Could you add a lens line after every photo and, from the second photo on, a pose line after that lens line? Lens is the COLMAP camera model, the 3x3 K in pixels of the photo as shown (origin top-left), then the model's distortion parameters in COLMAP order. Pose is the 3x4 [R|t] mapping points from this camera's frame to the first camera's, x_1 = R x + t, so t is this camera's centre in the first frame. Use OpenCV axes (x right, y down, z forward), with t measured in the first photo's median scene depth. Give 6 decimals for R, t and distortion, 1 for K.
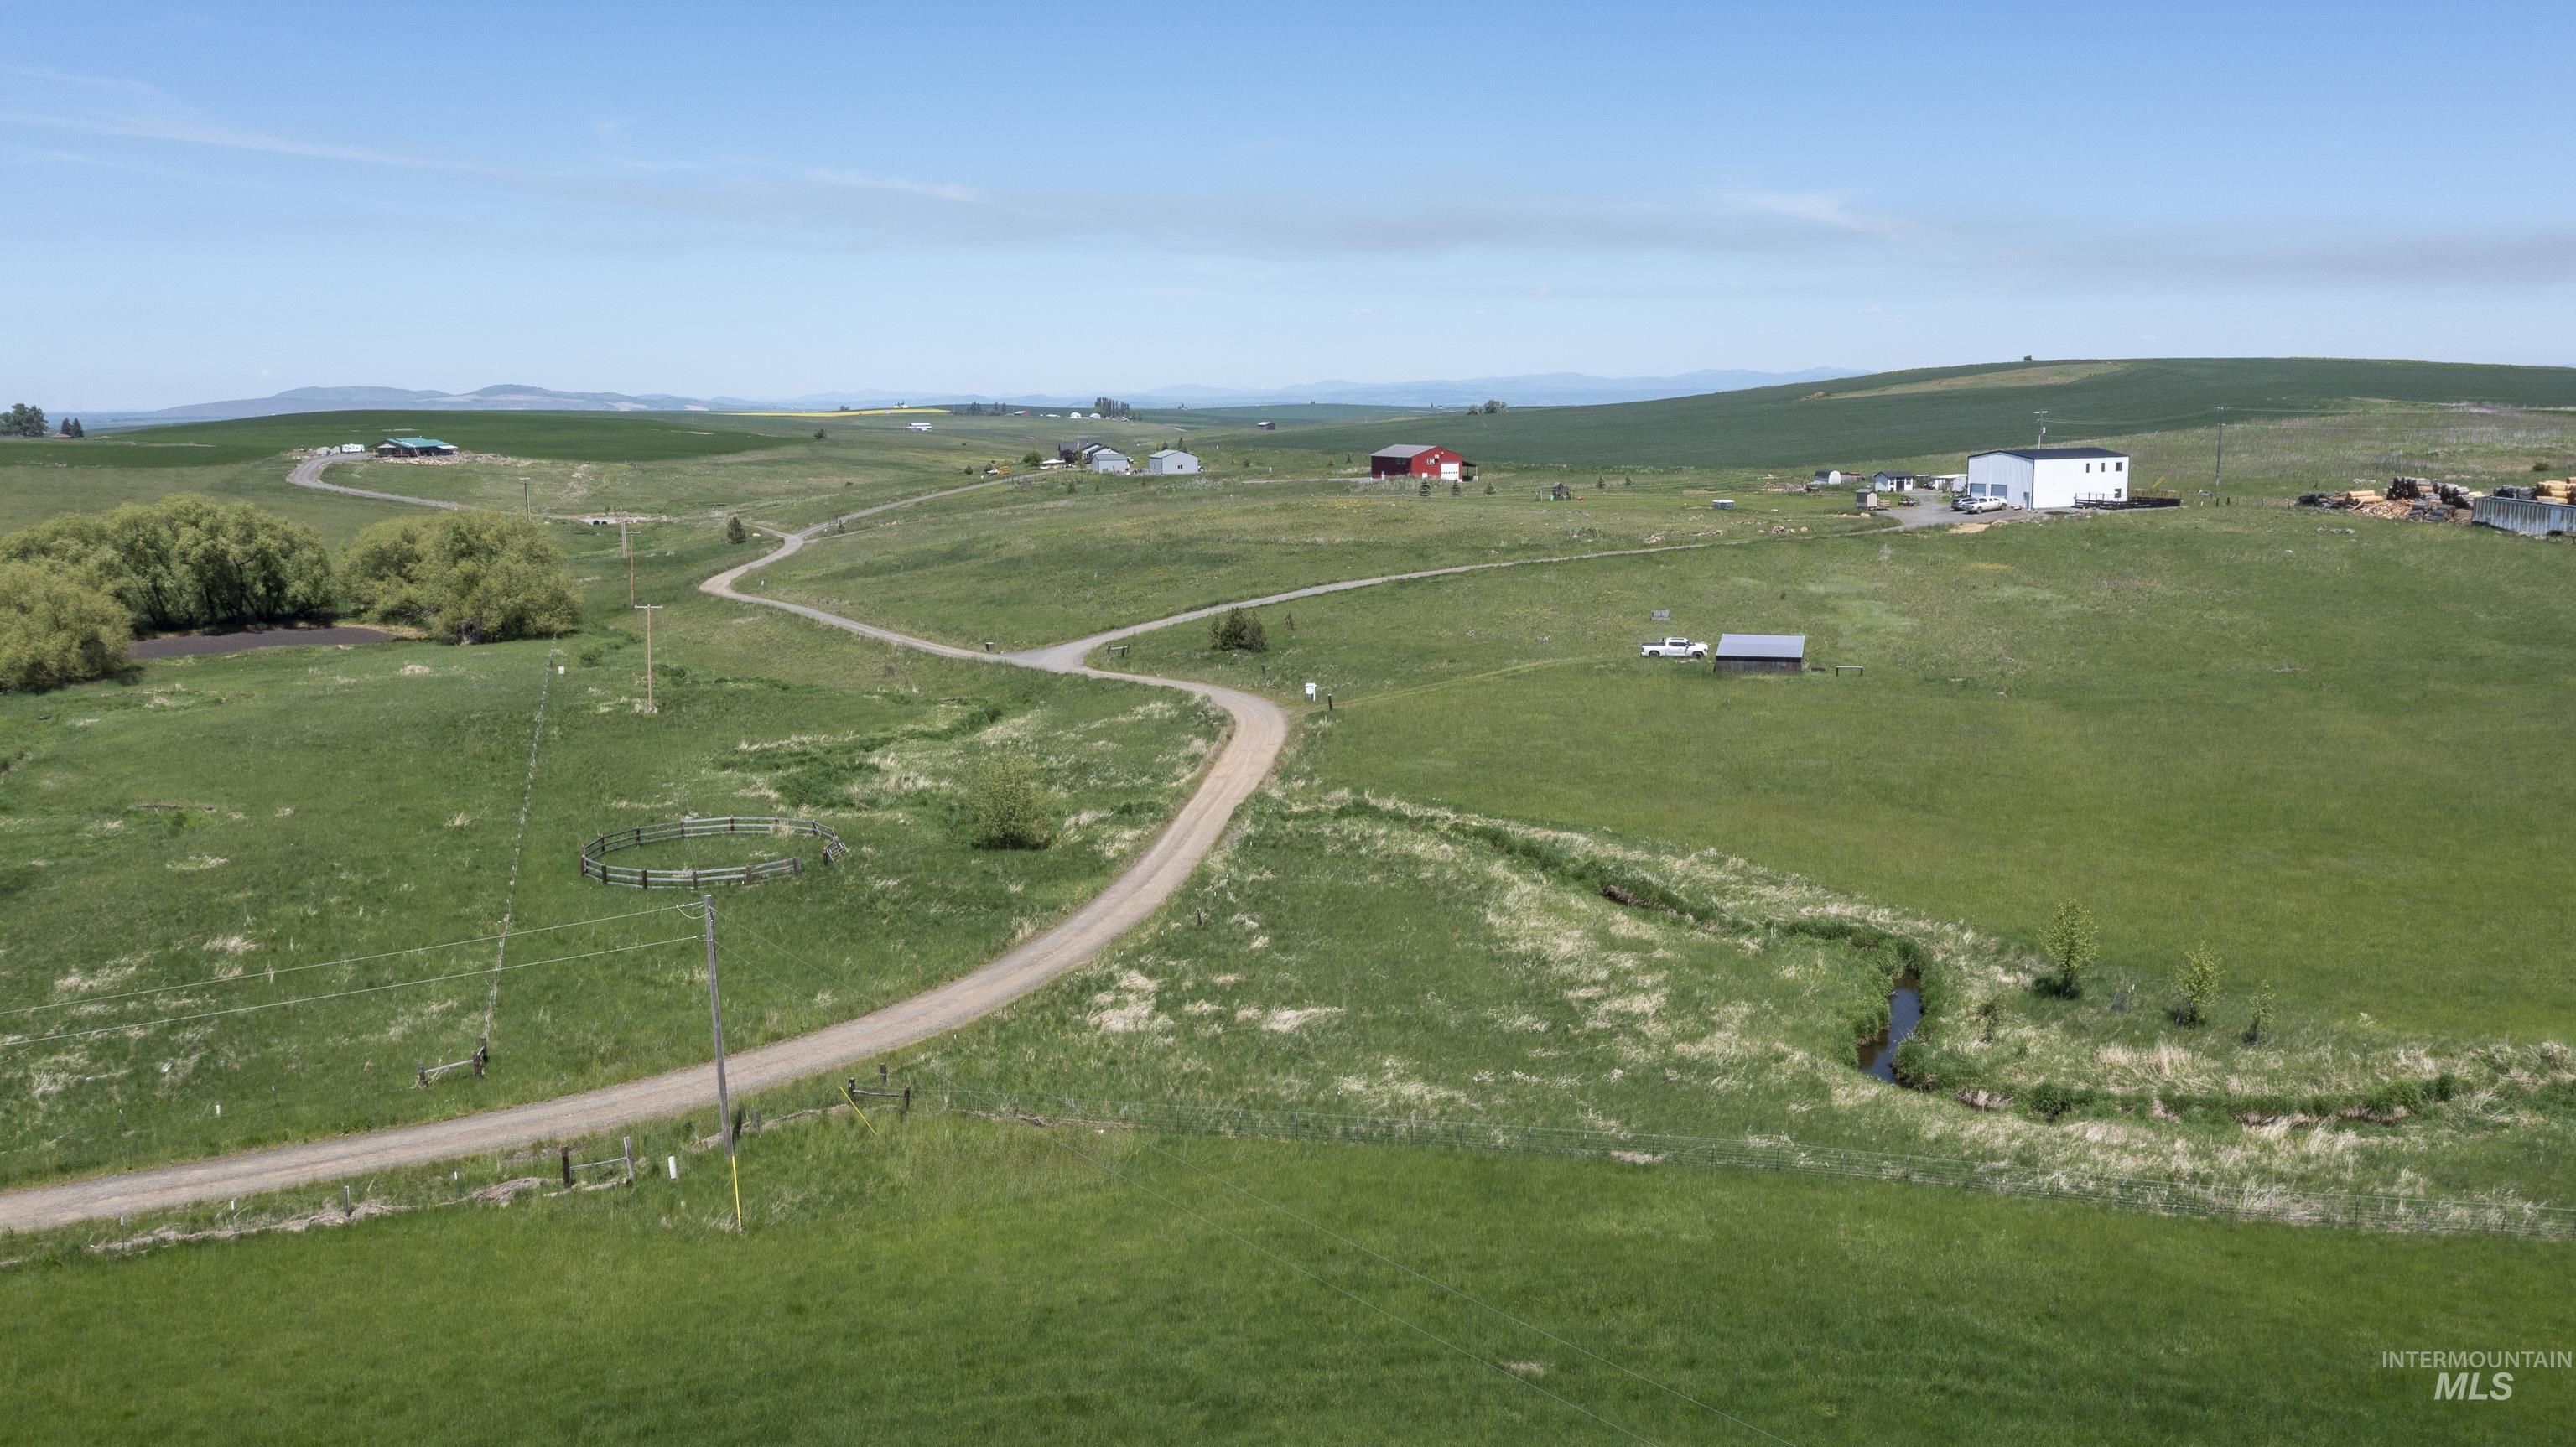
lens RADIAL K [[2035.3, 0, 1271.5], [0, 2035.3, 710.8], [0, 0, 1]] dist [-0.022133, 0.012488]
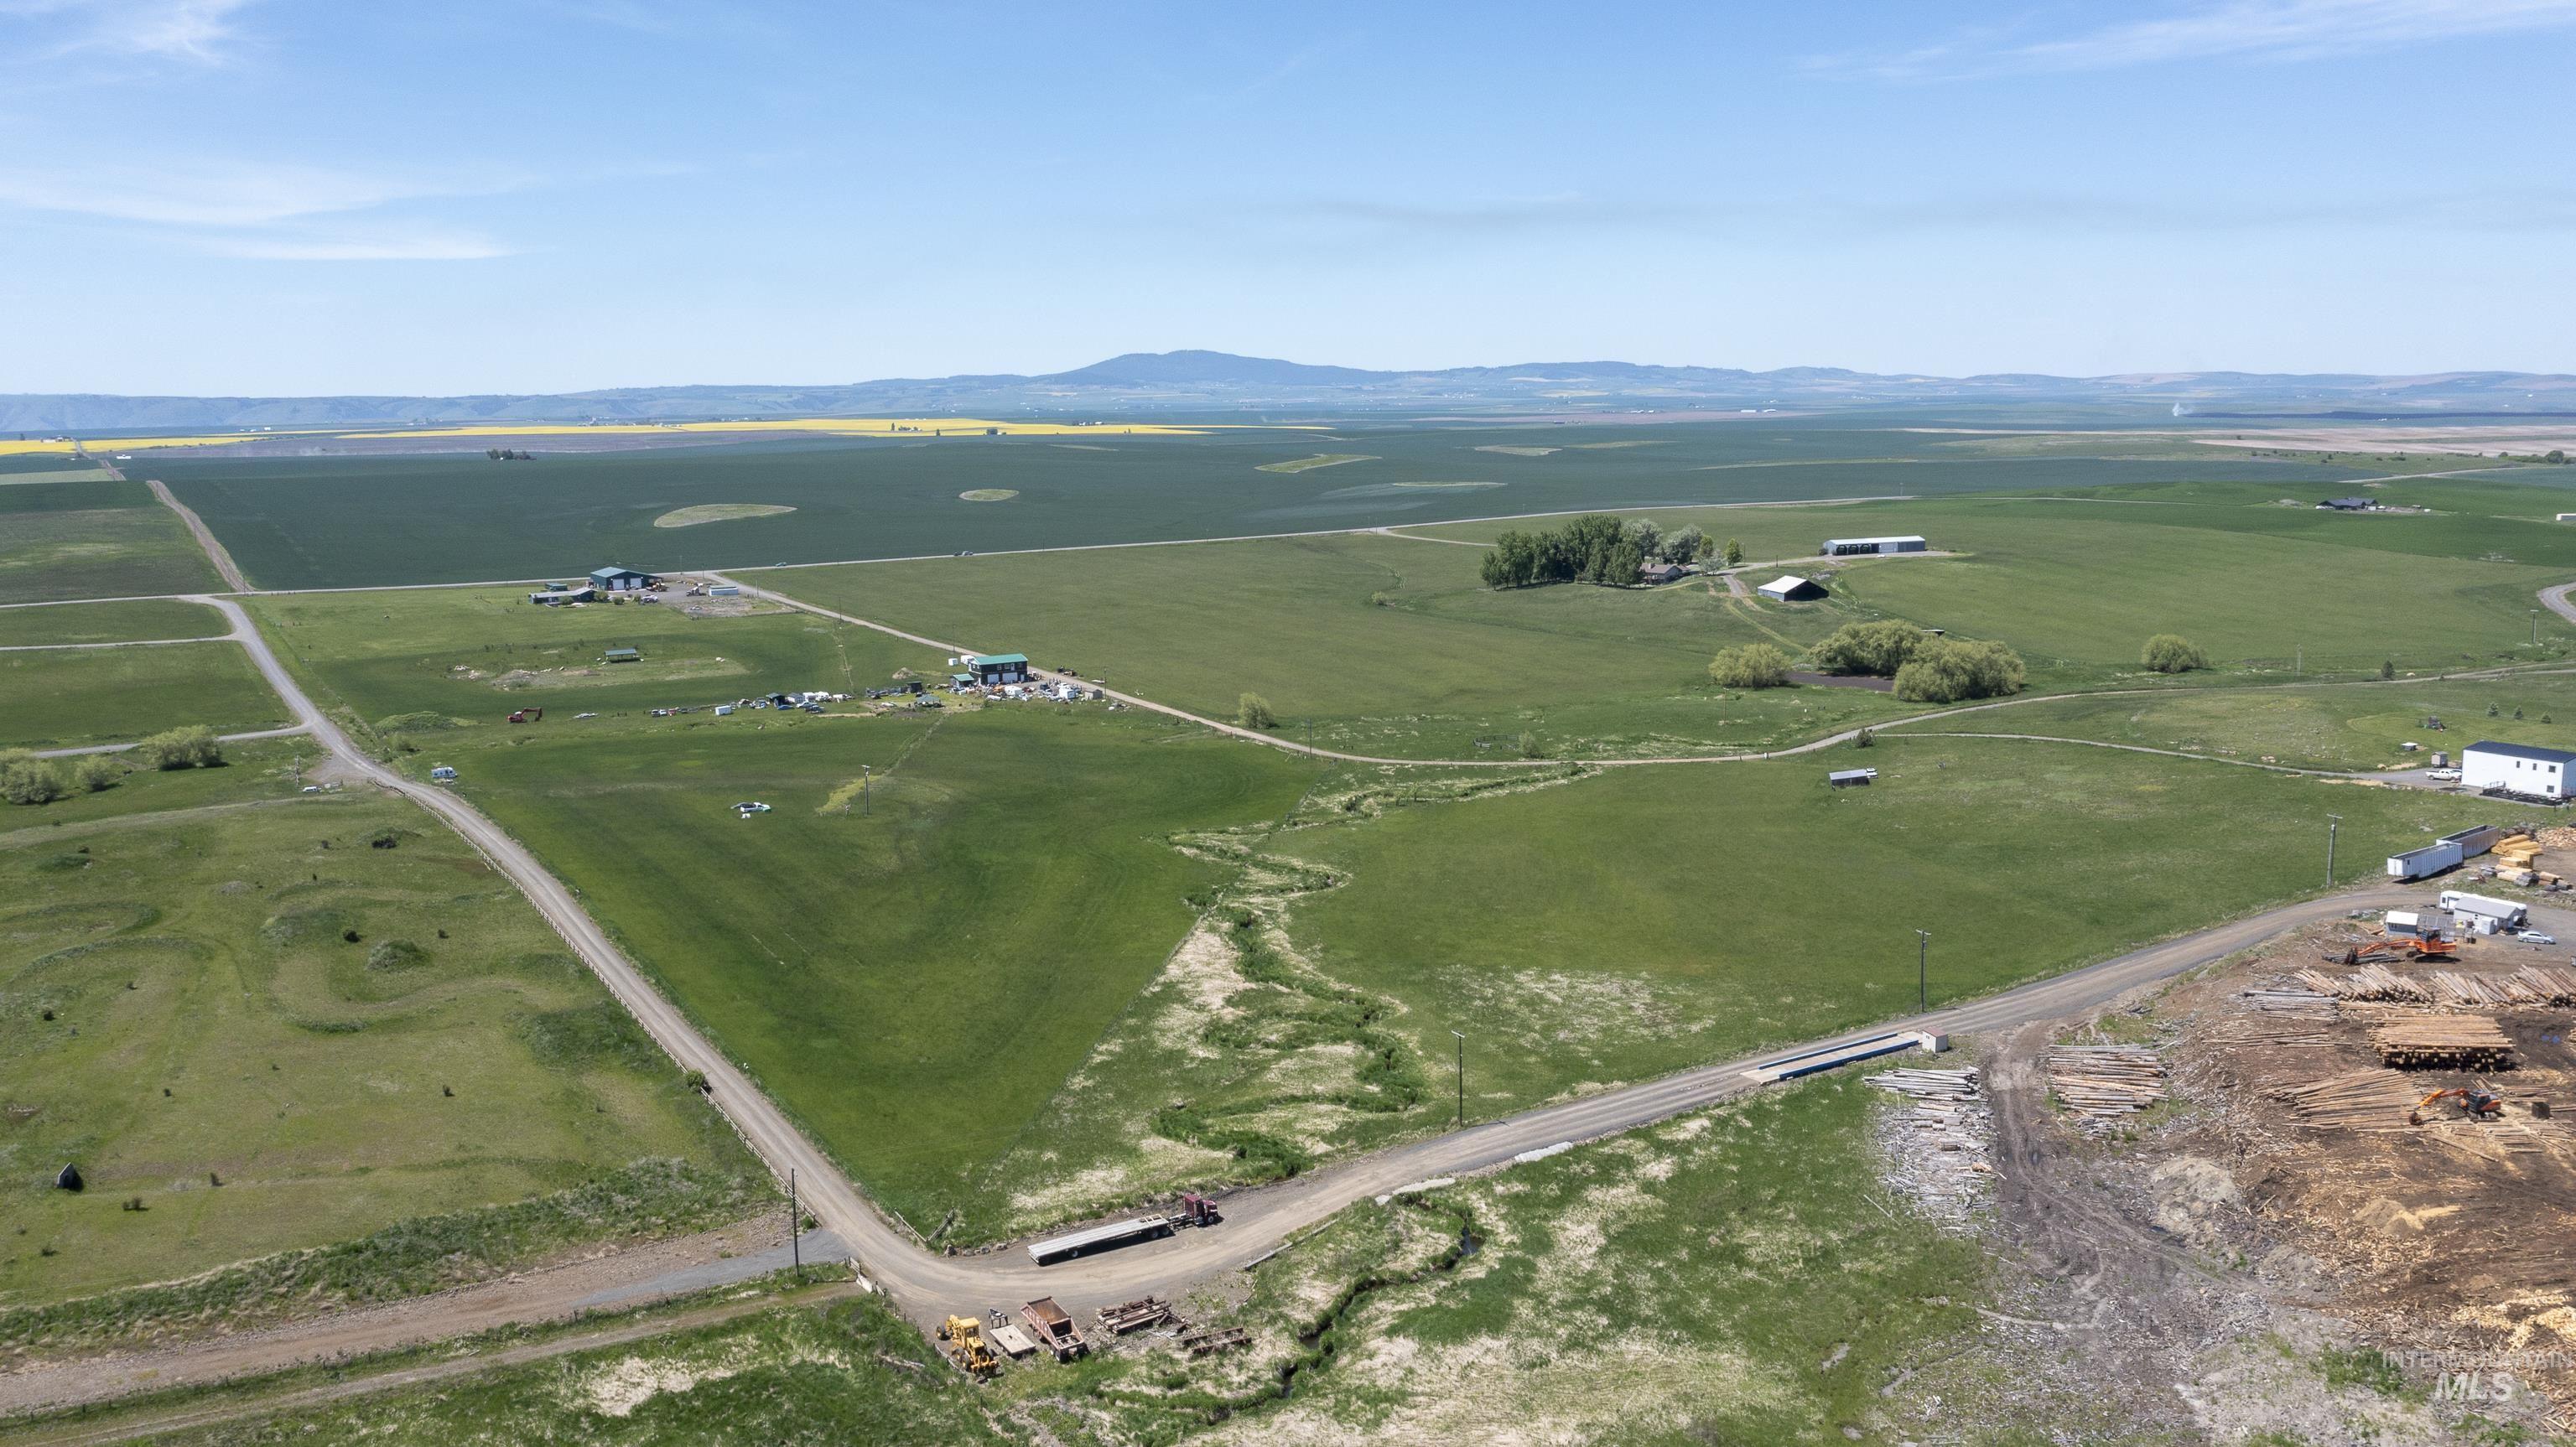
lens RADIAL K [[2035.3, 0, 1280.2], [0, 2035.3, 732.4], [0, 0, 1]] dist [-0.022133, 0.012488]
pose [[0.081029, 0.172103, -0.981741, 1.732705], [-0.139551, 0.977236, 0.159796, -0.253290], [0.986894, 0.124055, 0.103202, 0.061677]]
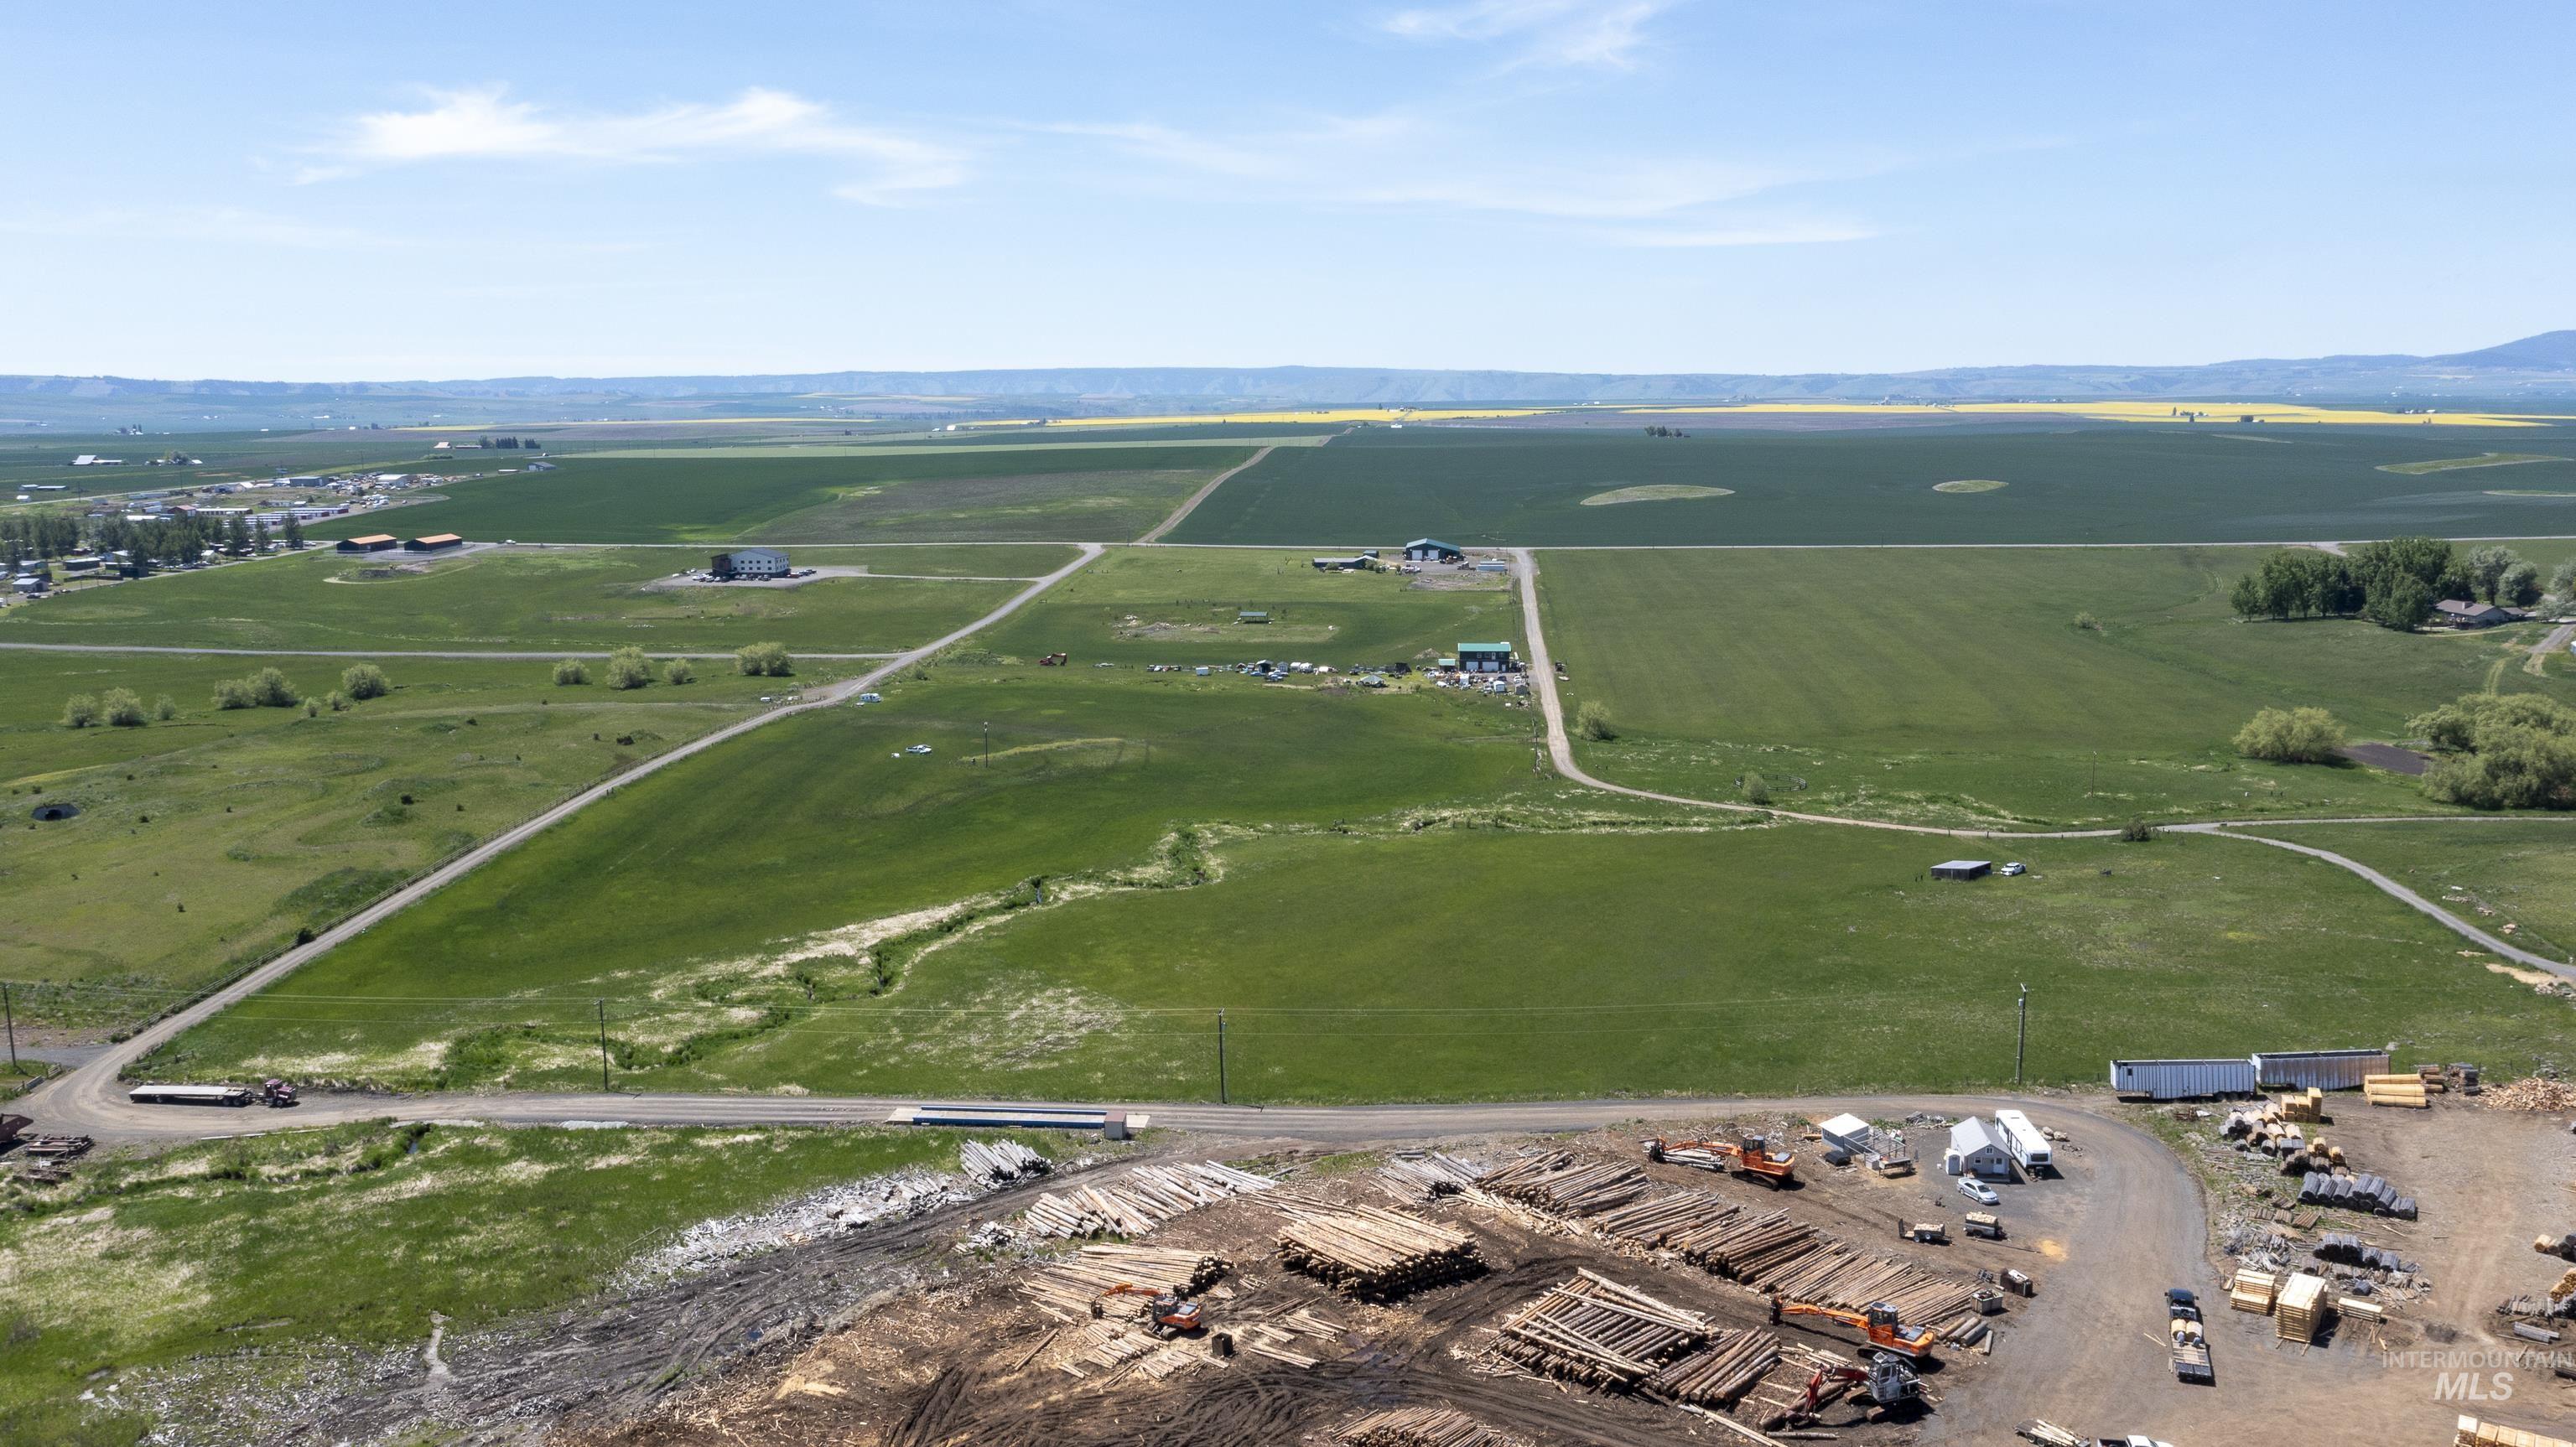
lens RADIAL K [[2035.3, 0, 1276.1], [0, 2035.3, 738.0], [0, 0, 1]] dist [-0.022133, 0.012488]
pose [[-0.526638, 0.157776, -0.835320, 1.486934], [-0.117421, 0.959705, 0.255300, -0.385086], [0.841941, 0.232535, -0.486891, 0.935339]]
